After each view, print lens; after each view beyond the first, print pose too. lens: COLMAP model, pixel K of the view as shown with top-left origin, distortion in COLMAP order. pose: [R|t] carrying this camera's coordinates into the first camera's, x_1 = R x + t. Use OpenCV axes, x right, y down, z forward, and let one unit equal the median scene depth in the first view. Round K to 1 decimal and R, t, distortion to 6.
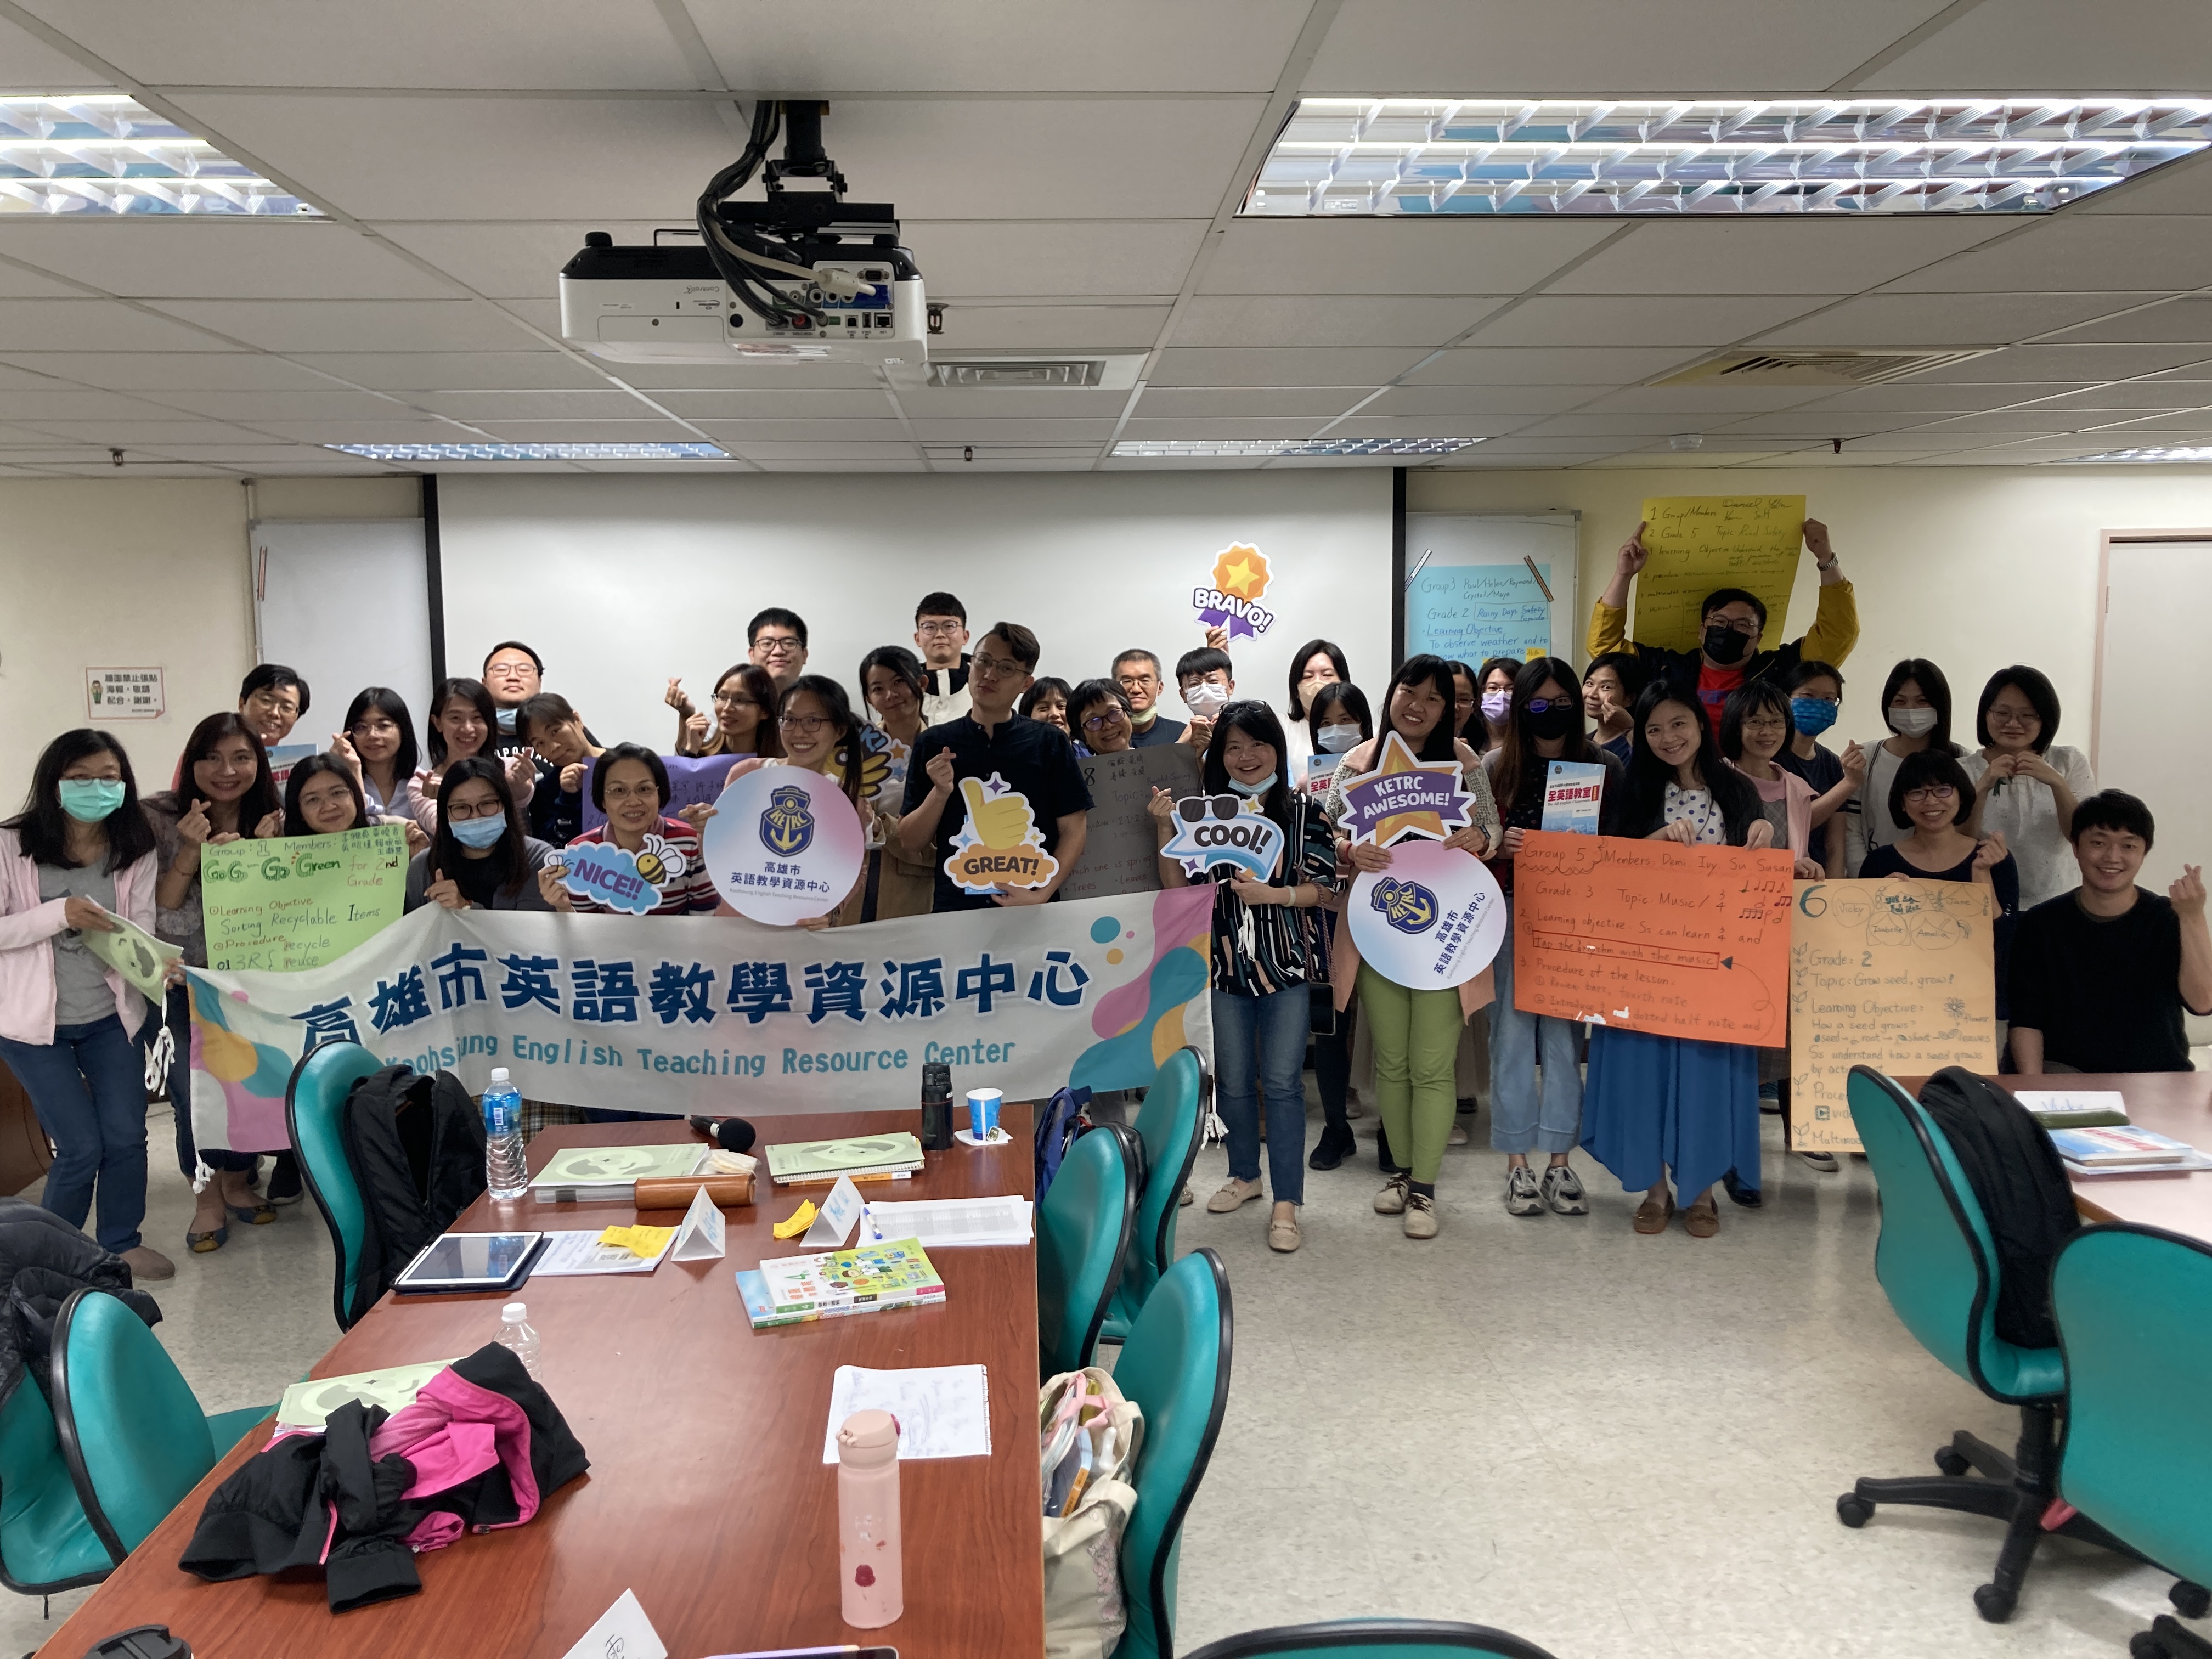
lens RADIAL K [[1844.0, 0, 1106.0], [0, 1844.0, 829.5], [0, 0, 1]] dist [0.007374, 0.000252]
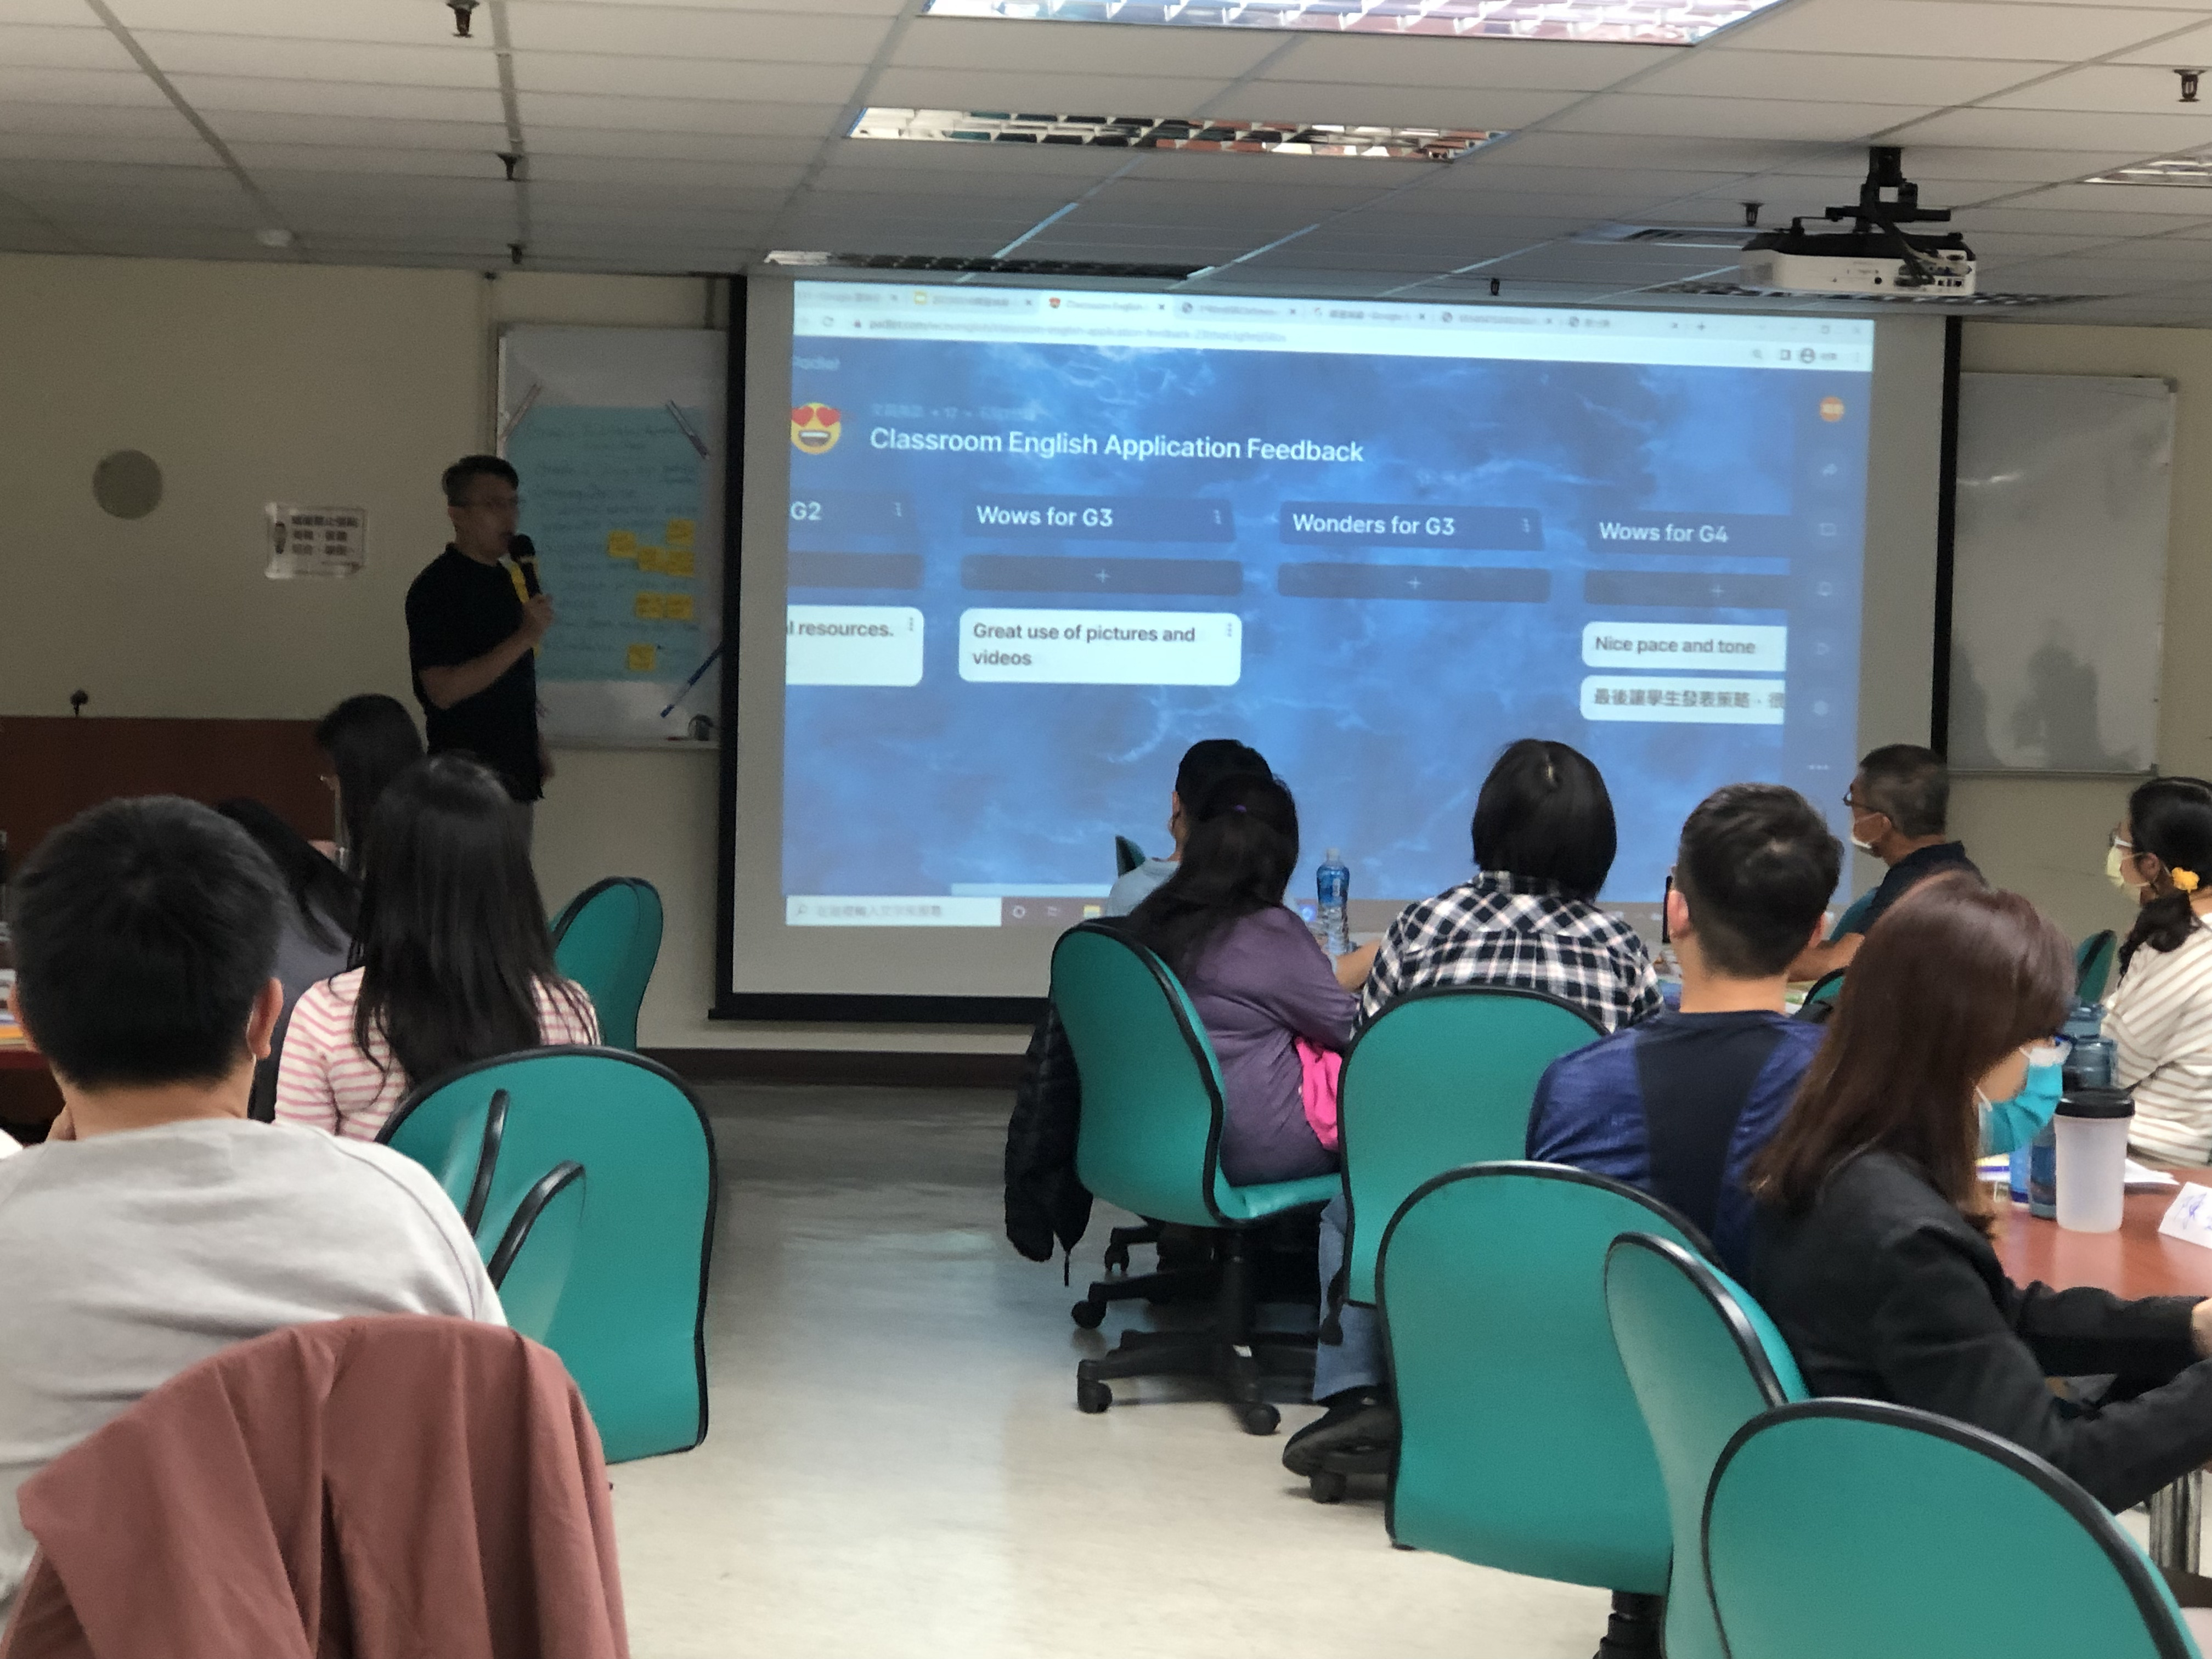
lens RADIAL K [[4435.4, 0, 1081.2], [0, 4435.4, 835.0], [0, 0, 1]] dist [-0.018050, 0.617707]
pose [[0.996938, 0.034128, 0.070360, -0.701201], [-0.030556, 0.998220, -0.051226, 0.275316], [-0.071983, 0.048919, 0.996205, -1.762308]]
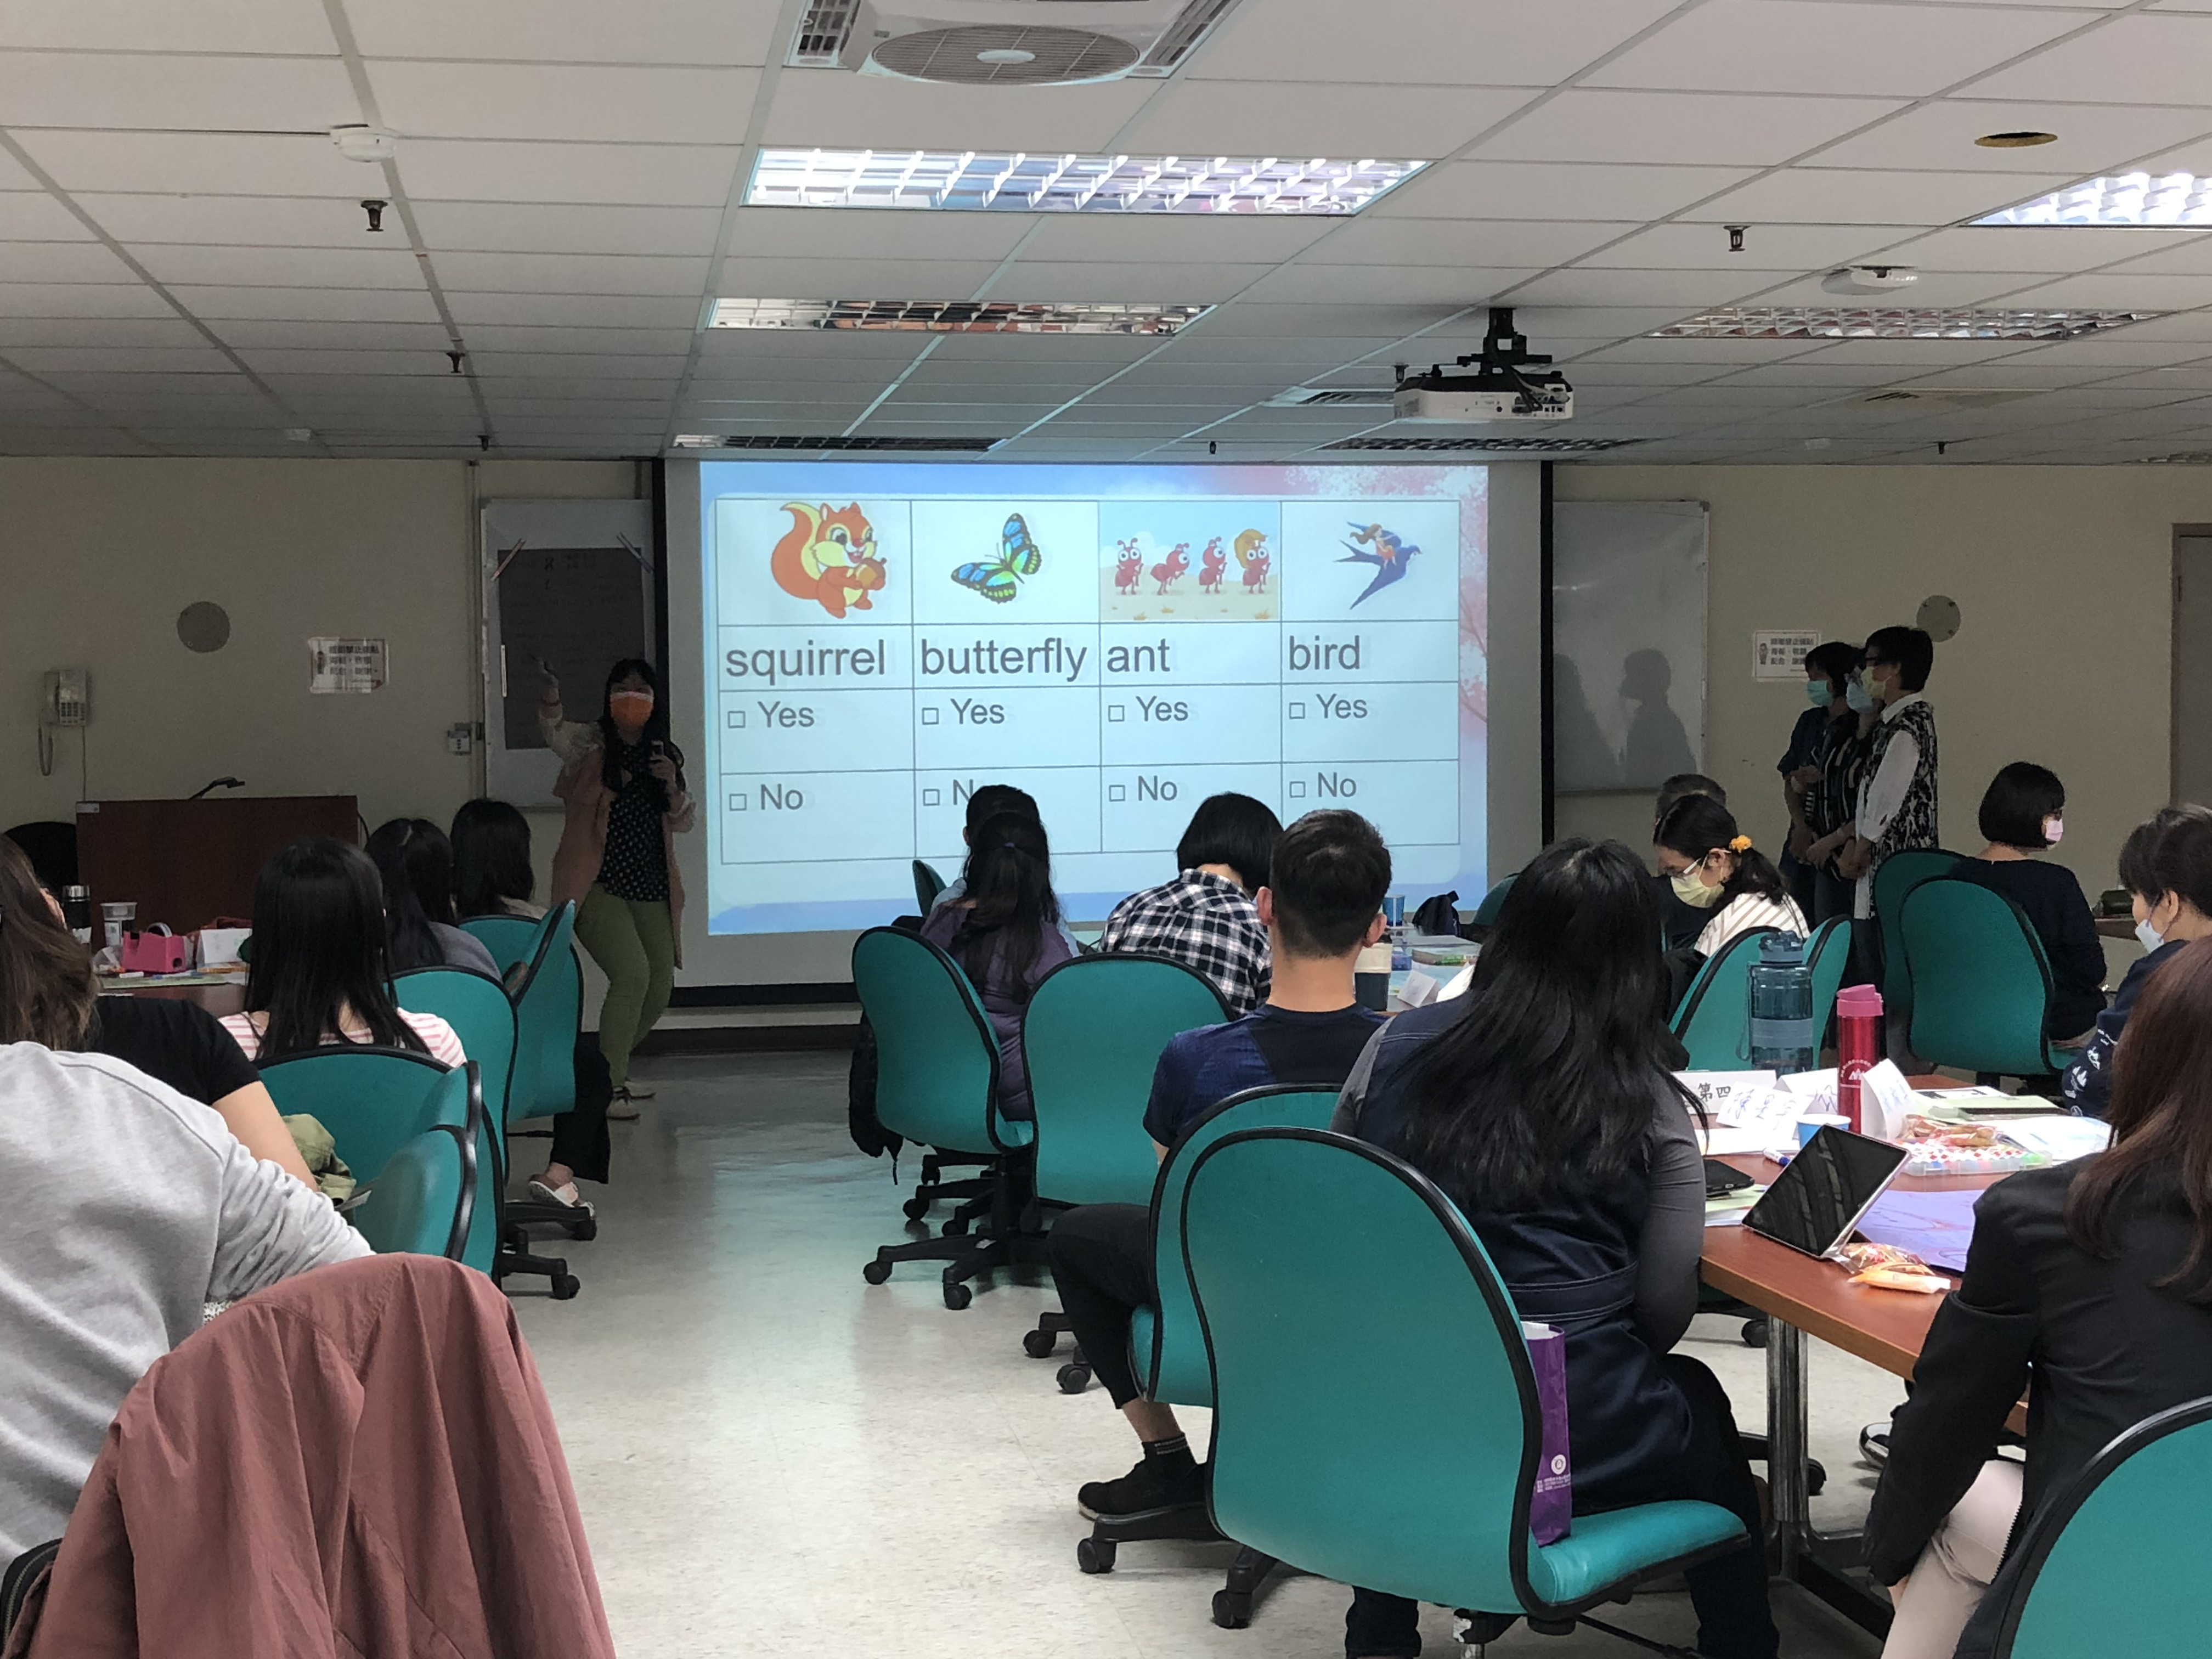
lens RADIAL K [[3005.7, 0, 1099.7], [0, 3005.7, 816.8], [0, 0, 1]] dist [0.180210, -0.714937]
pose [[0.993056, -0.001707, 0.117630, -0.646962], [0.009864, 0.997582, -0.068790, 0.272945], [-0.117228, 0.069472, 0.990672, -1.486595]]
